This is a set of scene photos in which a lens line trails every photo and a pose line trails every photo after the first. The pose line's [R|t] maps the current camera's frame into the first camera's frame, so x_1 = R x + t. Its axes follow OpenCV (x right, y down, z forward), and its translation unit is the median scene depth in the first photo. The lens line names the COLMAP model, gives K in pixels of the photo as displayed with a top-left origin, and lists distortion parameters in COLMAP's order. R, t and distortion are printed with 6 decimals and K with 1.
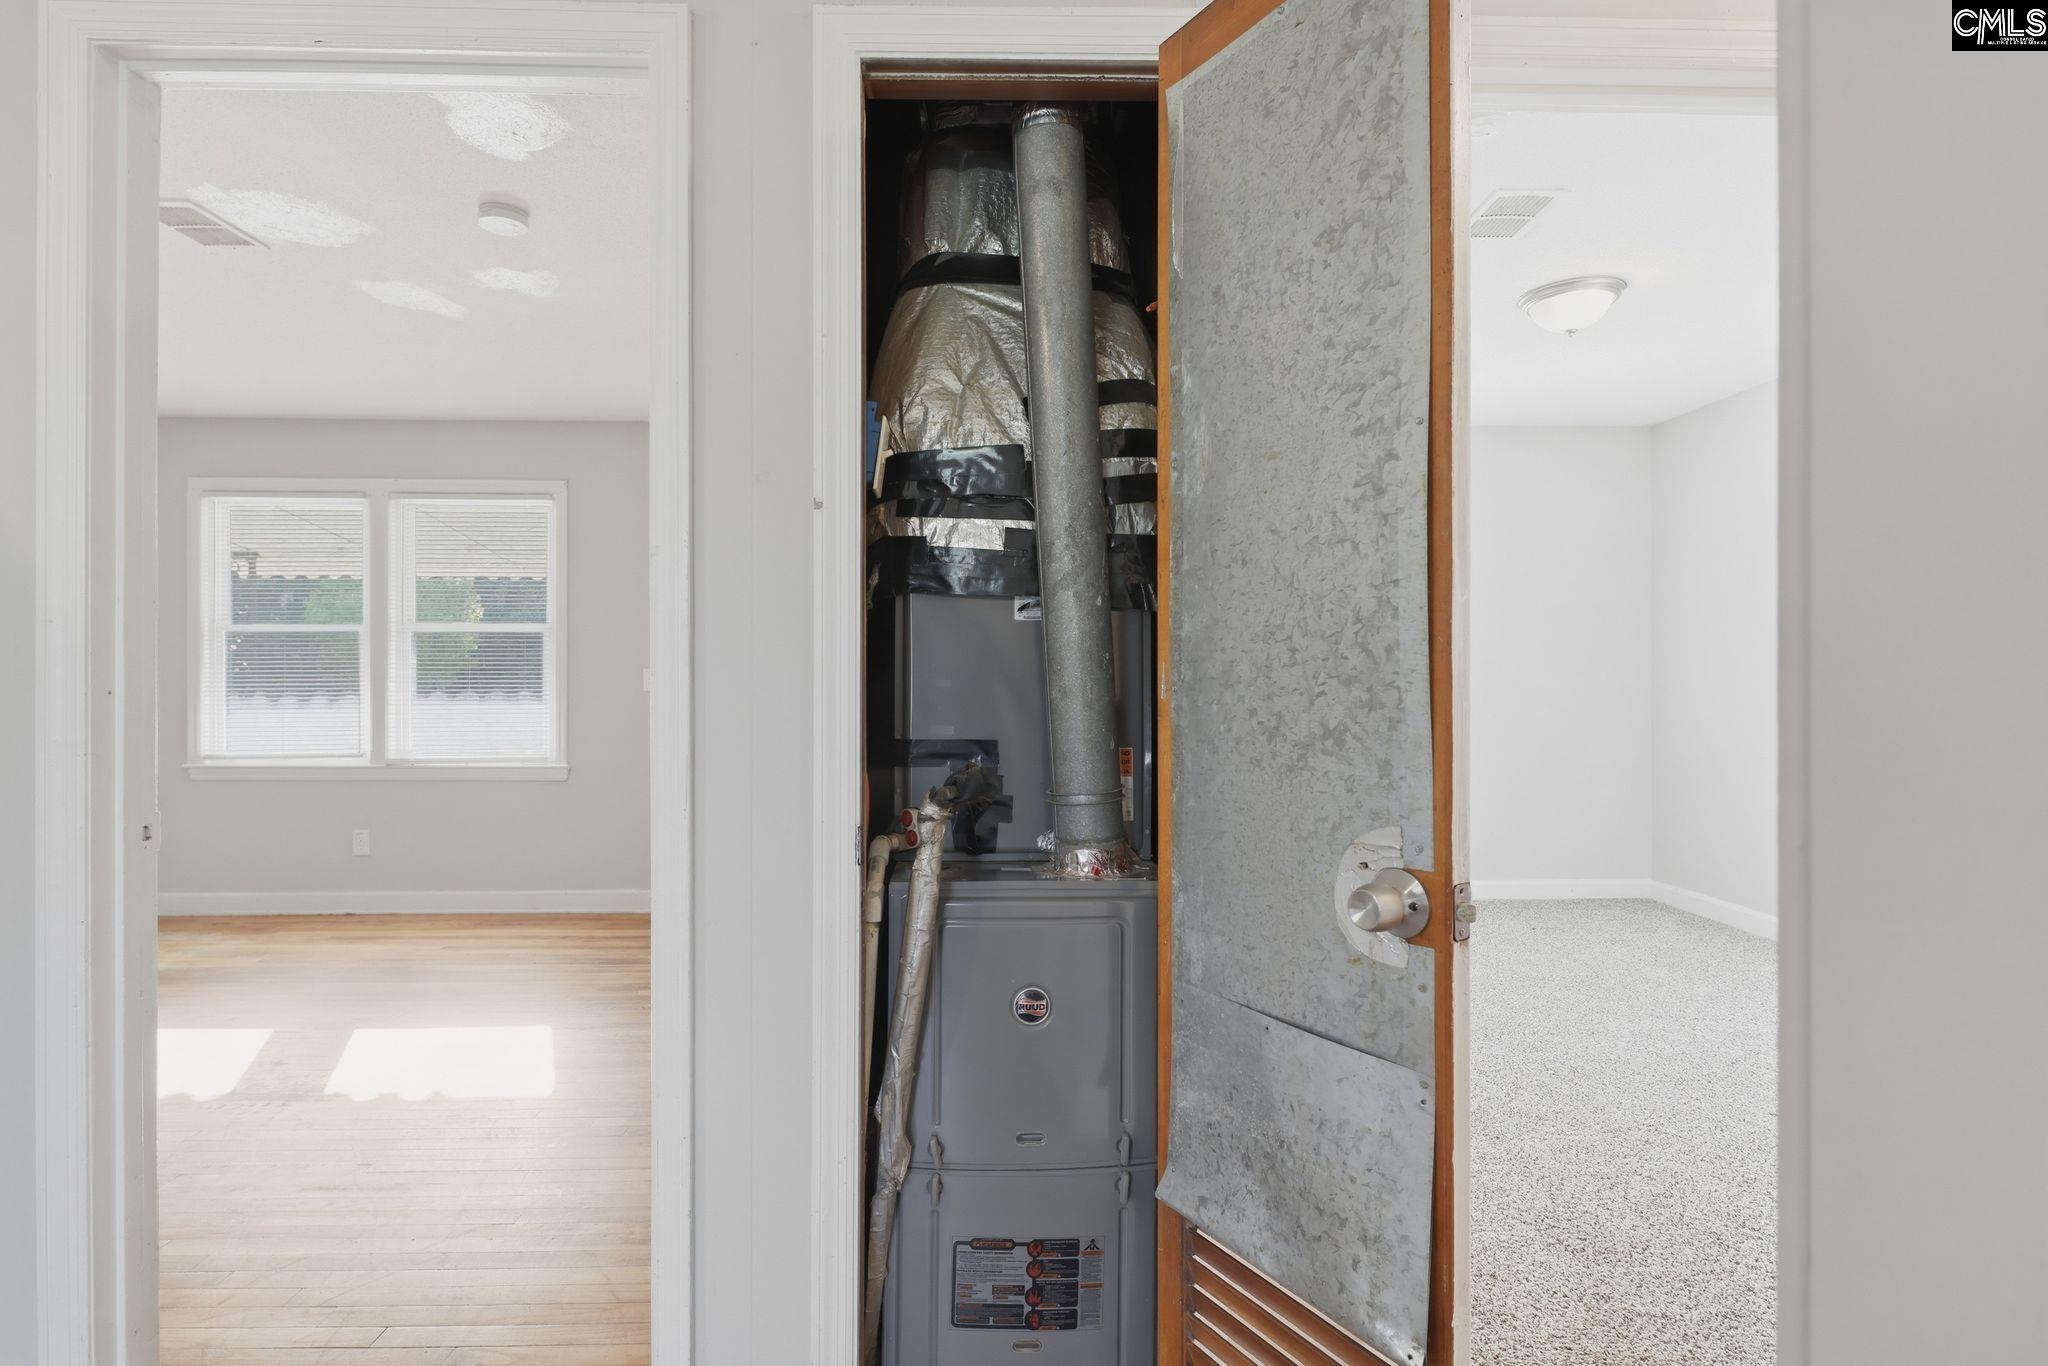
lens RADIAL K [[999.7, 0, 1021.2], [0, 999.7, 679.0], [0, 0, 1]] dist [-0.000383, -0.000430]
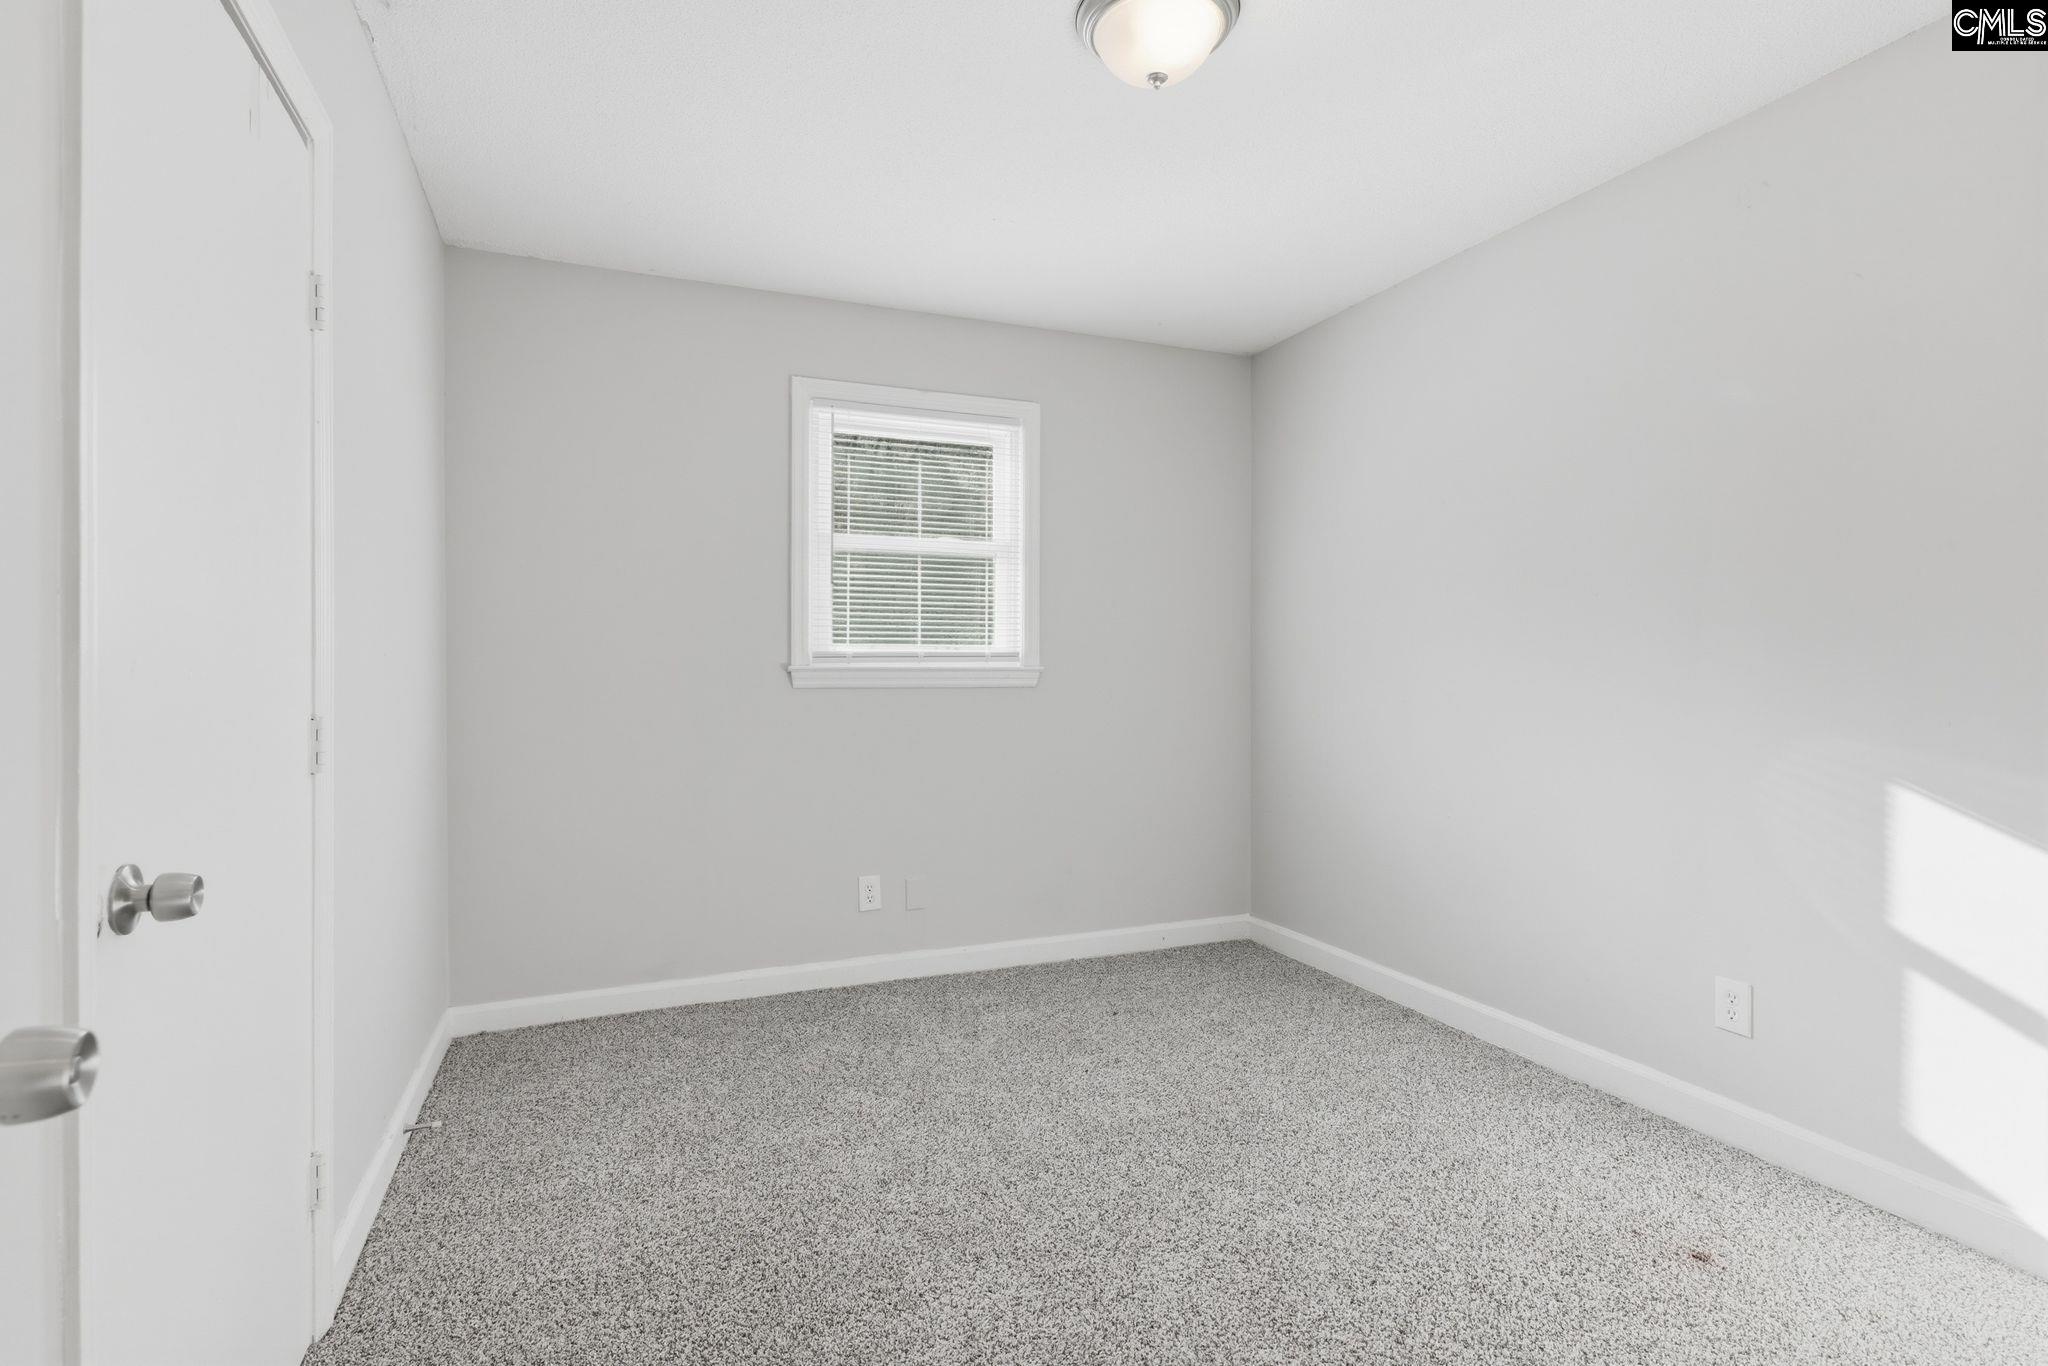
lens RADIAL K [[999.7, 0, 1034.7], [0, 999.7, 674.1], [0, 0, 1]] dist [-0.000383, -0.000430]
pose [[0.932019, -0.006510, 0.362351, 0.180997], [0.006160, 0.999979, 0.002123, 0.002625], [-0.362357, 0.000254, 0.932039, 0.316696]]
